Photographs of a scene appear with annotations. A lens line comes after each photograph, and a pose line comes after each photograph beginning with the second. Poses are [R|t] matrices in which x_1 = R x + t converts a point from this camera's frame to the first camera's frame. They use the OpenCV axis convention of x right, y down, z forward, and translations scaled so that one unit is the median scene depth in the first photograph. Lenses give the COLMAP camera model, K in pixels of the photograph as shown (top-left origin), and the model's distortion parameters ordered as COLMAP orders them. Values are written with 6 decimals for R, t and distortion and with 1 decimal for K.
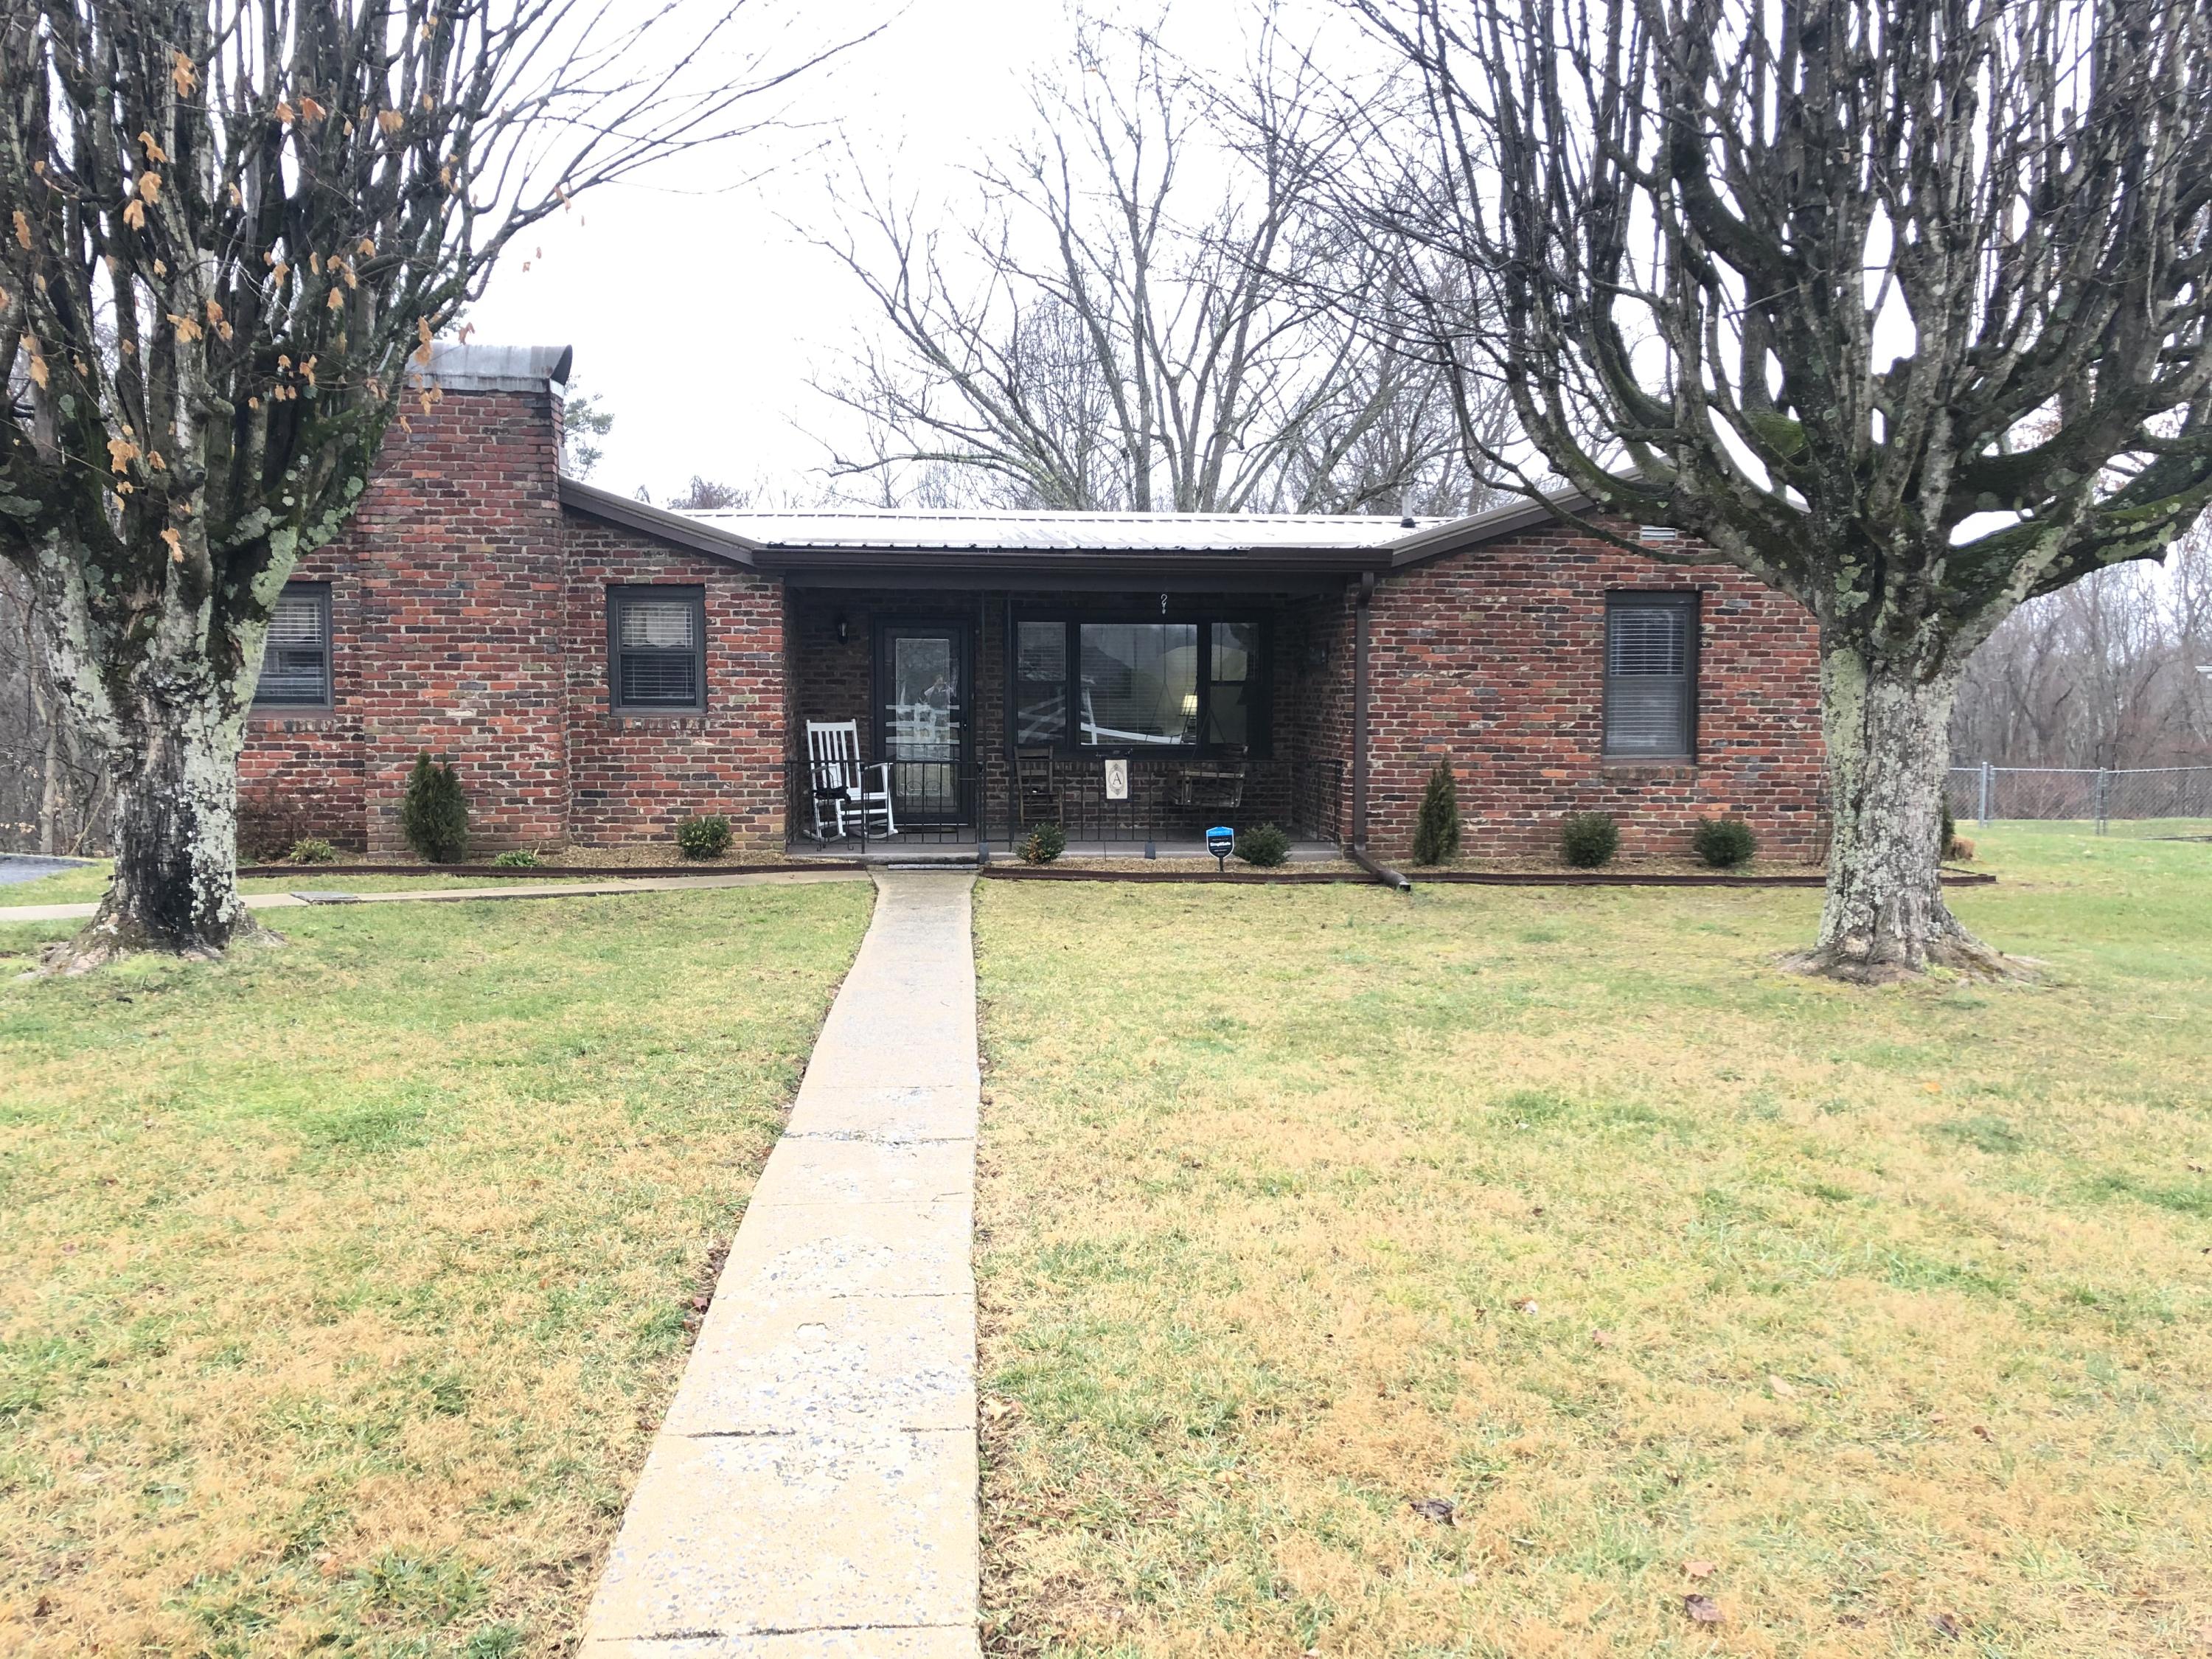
lens RADIAL K [[1832.6, 0, 1100.6], [0, 1832.6, 836.6], [0, 0, 1]] dist [0.060758, -0.063473]
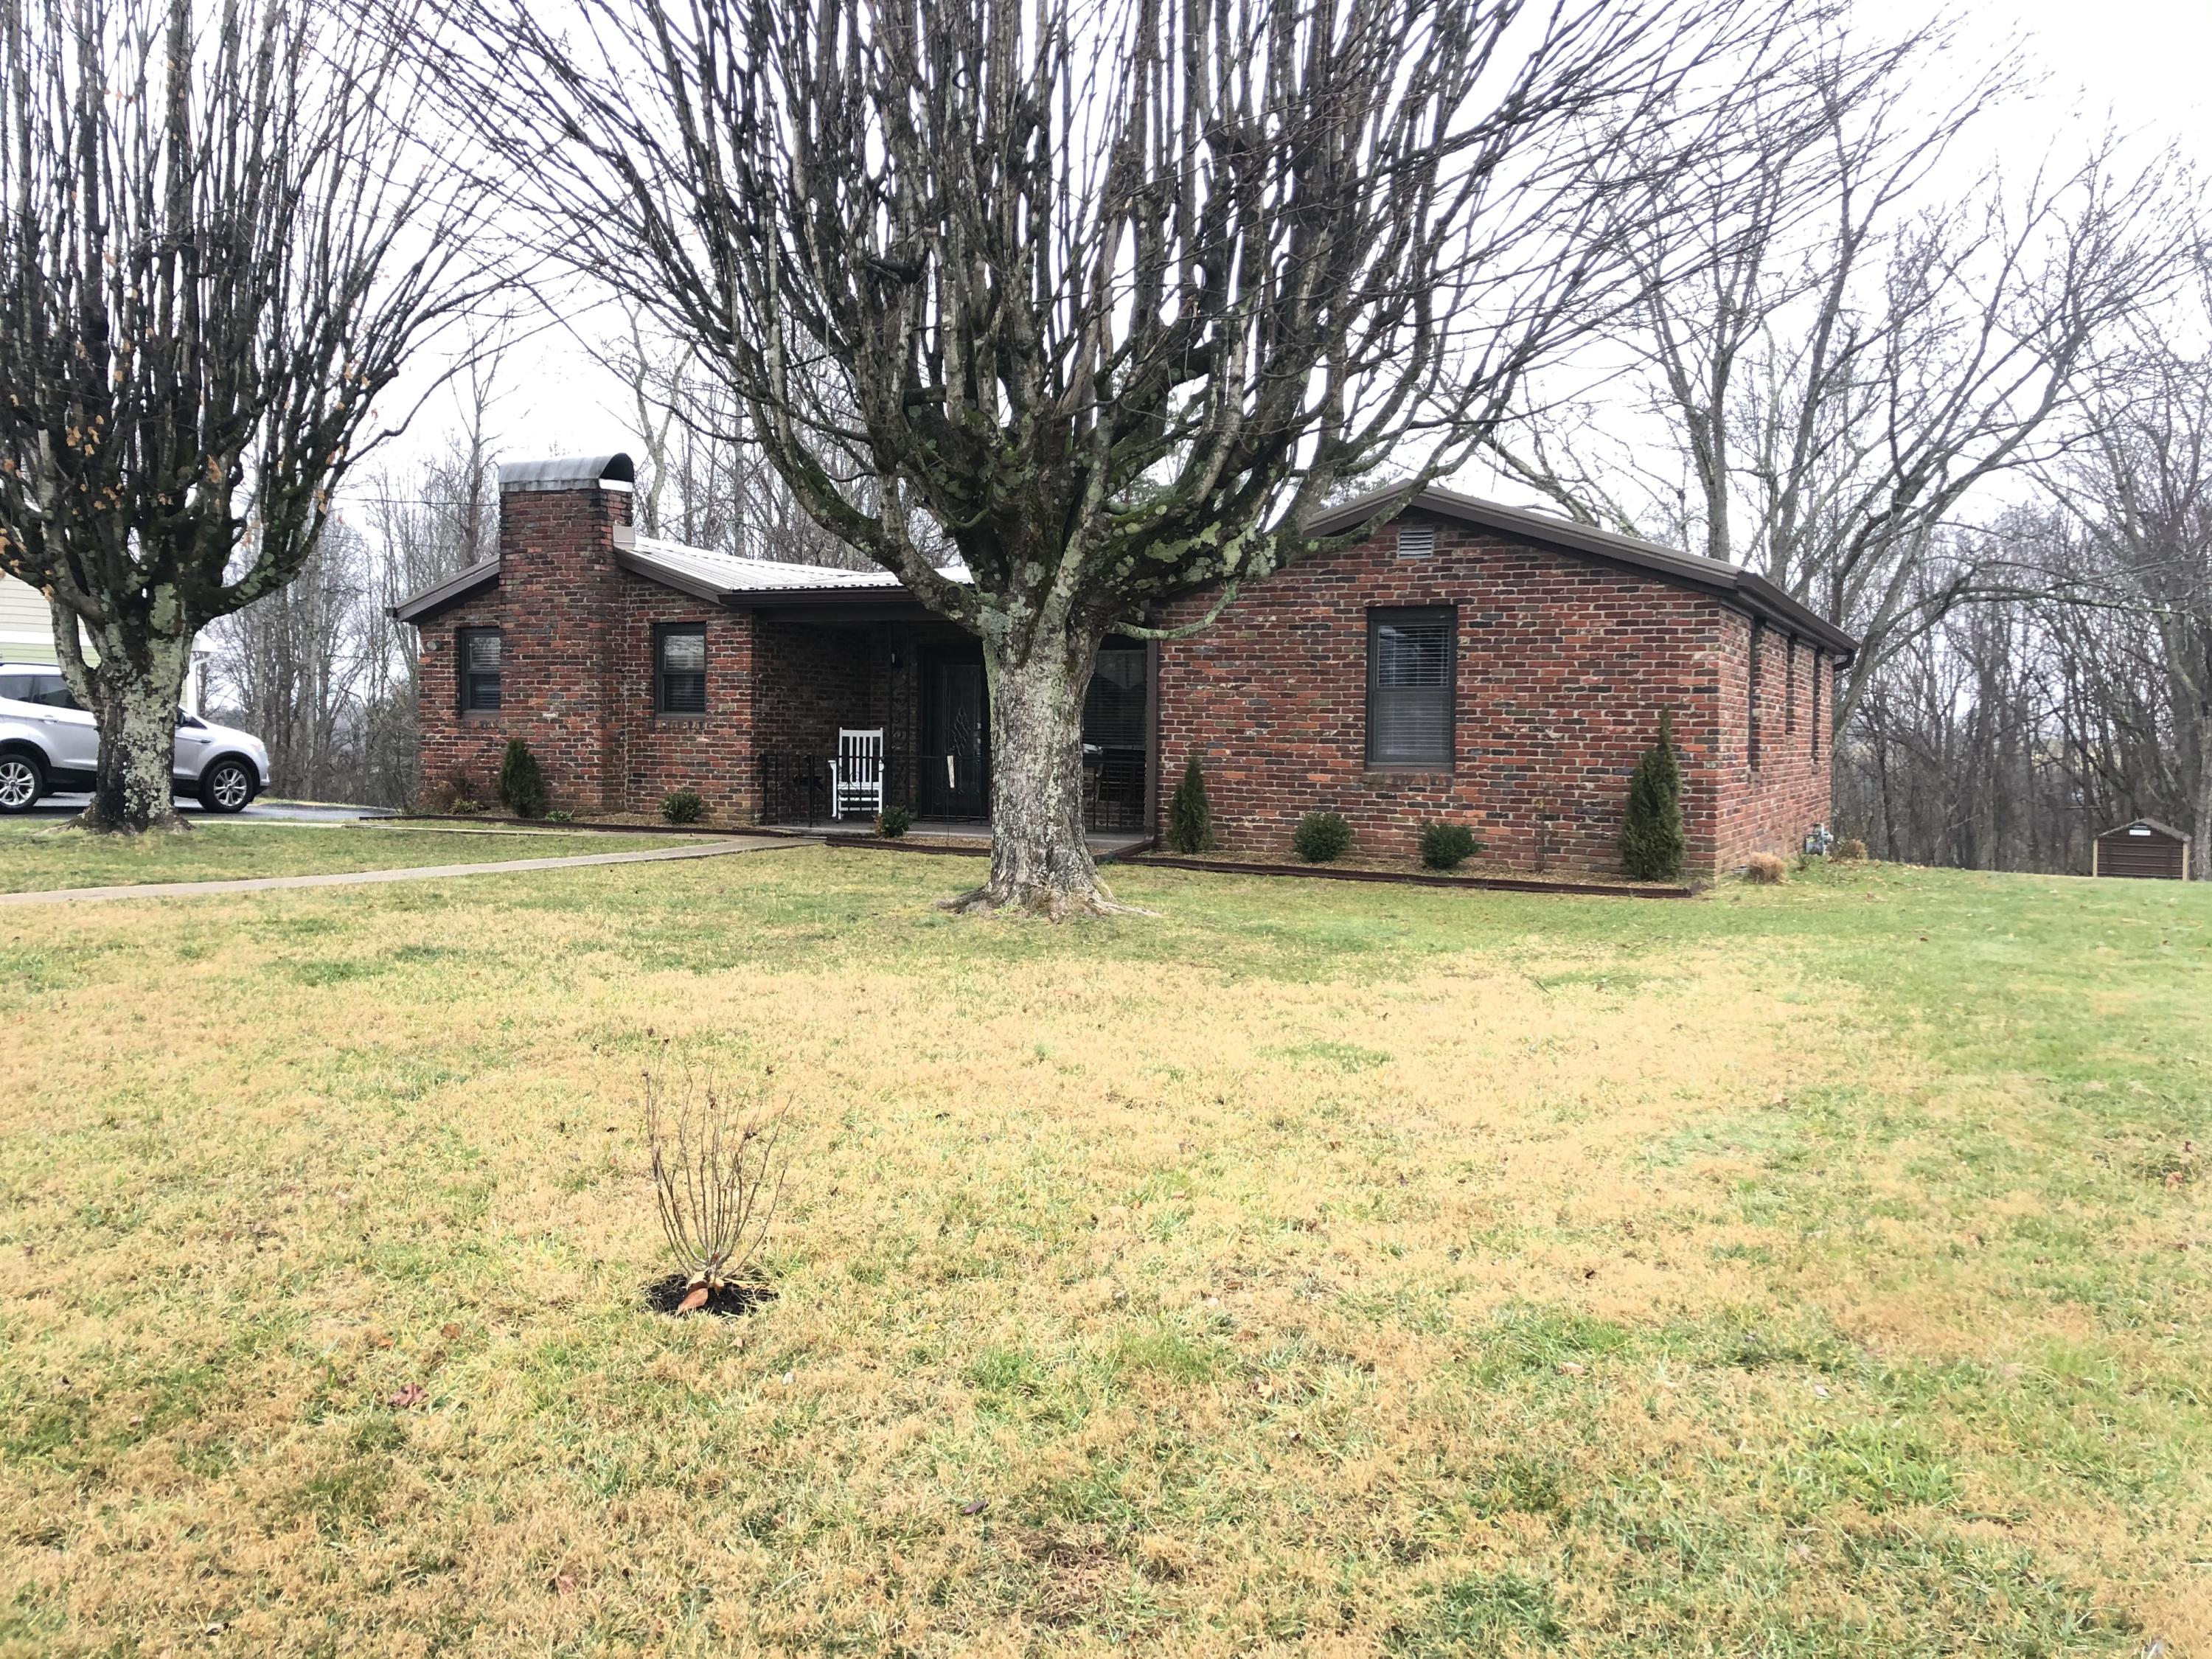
lens RADIAL K [[1832.6, 0, 1087.7], [0, 1832.6, 828.1], [0, 0, 1]] dist [0.060758, -0.063473]
pose [[0.842125, 0.034800, -0.538159, 0.757306], [-0.057246, 0.998046, -0.025040, 0.032040], [0.536236, 0.051894, 0.842471, 0.022463]]
